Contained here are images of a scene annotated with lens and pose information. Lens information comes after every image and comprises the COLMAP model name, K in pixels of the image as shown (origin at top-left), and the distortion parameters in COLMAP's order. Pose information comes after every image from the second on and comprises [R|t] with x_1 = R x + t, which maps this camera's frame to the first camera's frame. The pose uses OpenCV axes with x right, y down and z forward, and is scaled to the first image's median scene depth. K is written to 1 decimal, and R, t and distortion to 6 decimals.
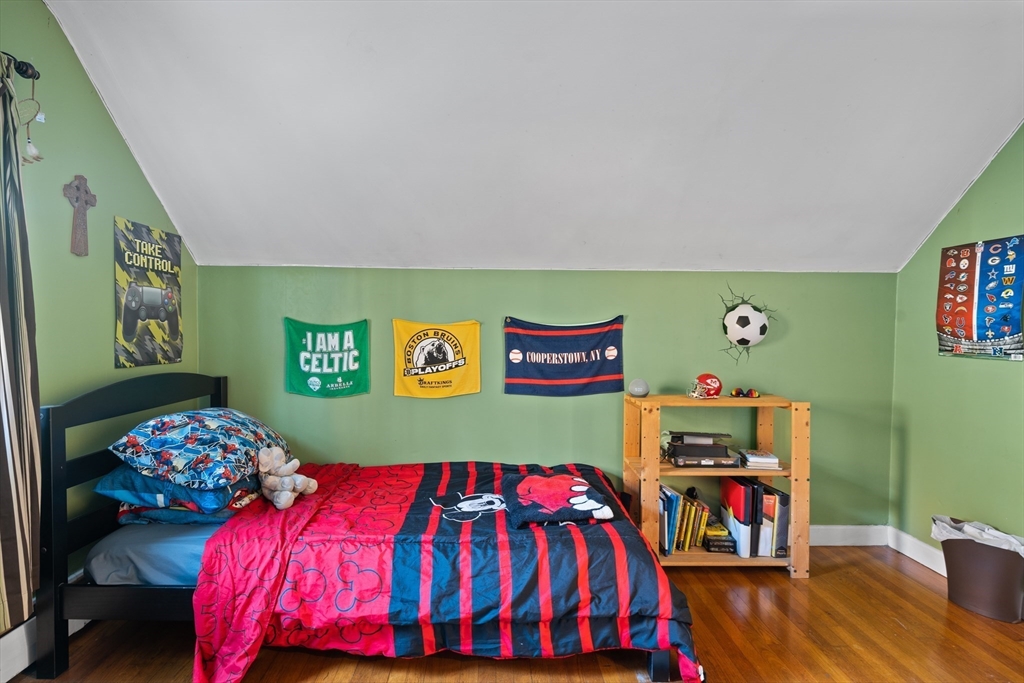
lens RADIAL K [[533.5, 0, 508.8], [0, 533.5, 342.0], [0, 0, 1]] dist [-0.006512, -0.002286]
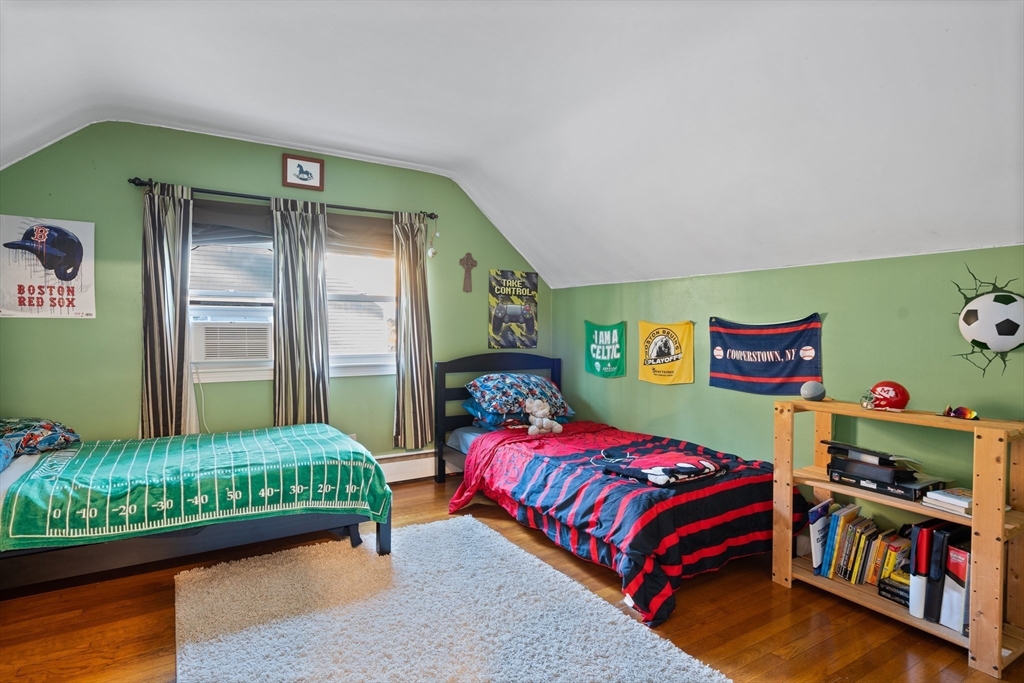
lens RADIAL K [[533.5, 0, 490.2], [0, 533.5, 340.8], [0, 0, 1]] dist [-0.006512, -0.002286]
pose [[0.485962, 0.018673, -0.873781, 0.759274], [-0.026390, 0.999629, 0.006685, 0.007367], [0.873582, 0.019810, 0.486274, 0.054999]]
